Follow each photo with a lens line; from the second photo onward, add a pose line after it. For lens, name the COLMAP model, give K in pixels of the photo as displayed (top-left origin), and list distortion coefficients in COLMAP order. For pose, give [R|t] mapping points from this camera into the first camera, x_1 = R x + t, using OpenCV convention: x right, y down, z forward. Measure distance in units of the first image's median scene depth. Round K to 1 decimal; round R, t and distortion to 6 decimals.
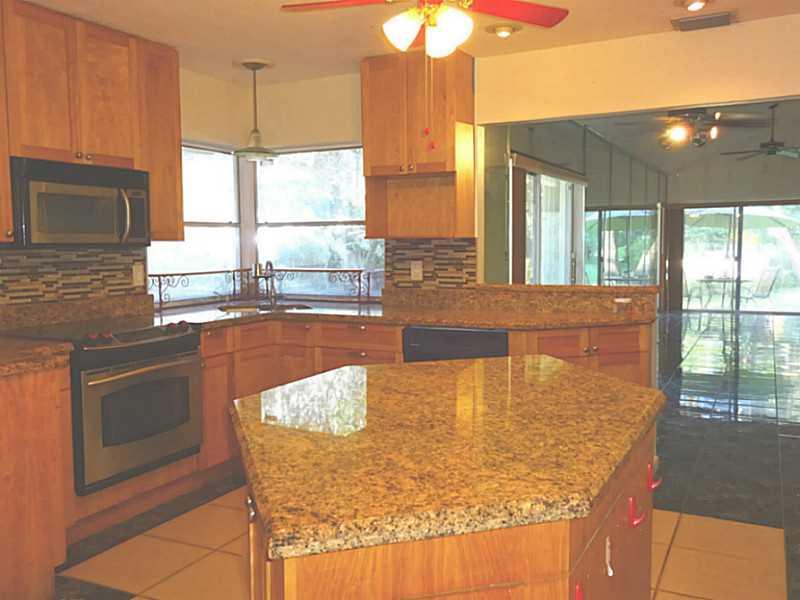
lens RADIAL K [[733.3, 0, 400.0], [0, 733.3, 300.0], [0, 0, 1]] dist [0.027247, -0.008409]
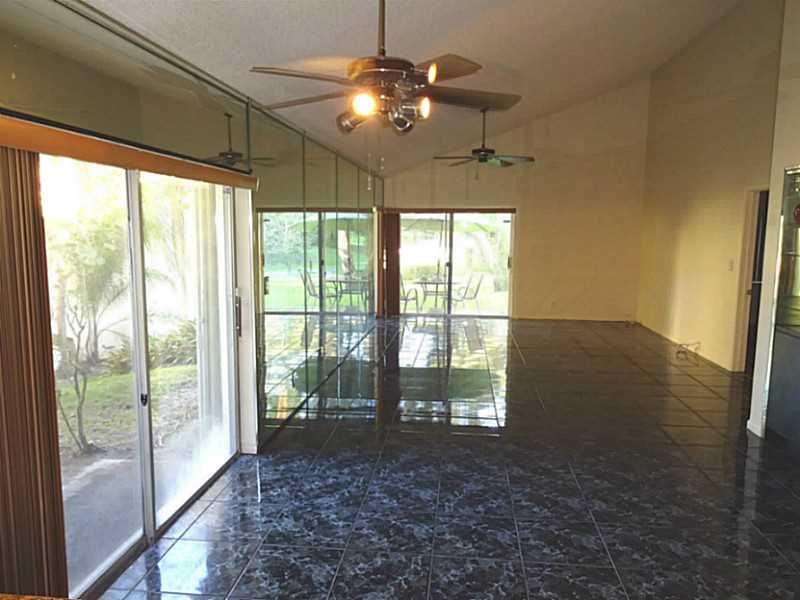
lens RADIAL K [[590.9, 0, 400.0], [0, 590.9, 300.0], [0, 0, 1]] dist [-0.005769, -0.001293]
pose [[0.937493, -0.024978, 0.347108, 0.107173], [0.009568, 0.998894, 0.046039, -0.043963], [-0.347874, -0.039840, 0.936695, 0.251389]]
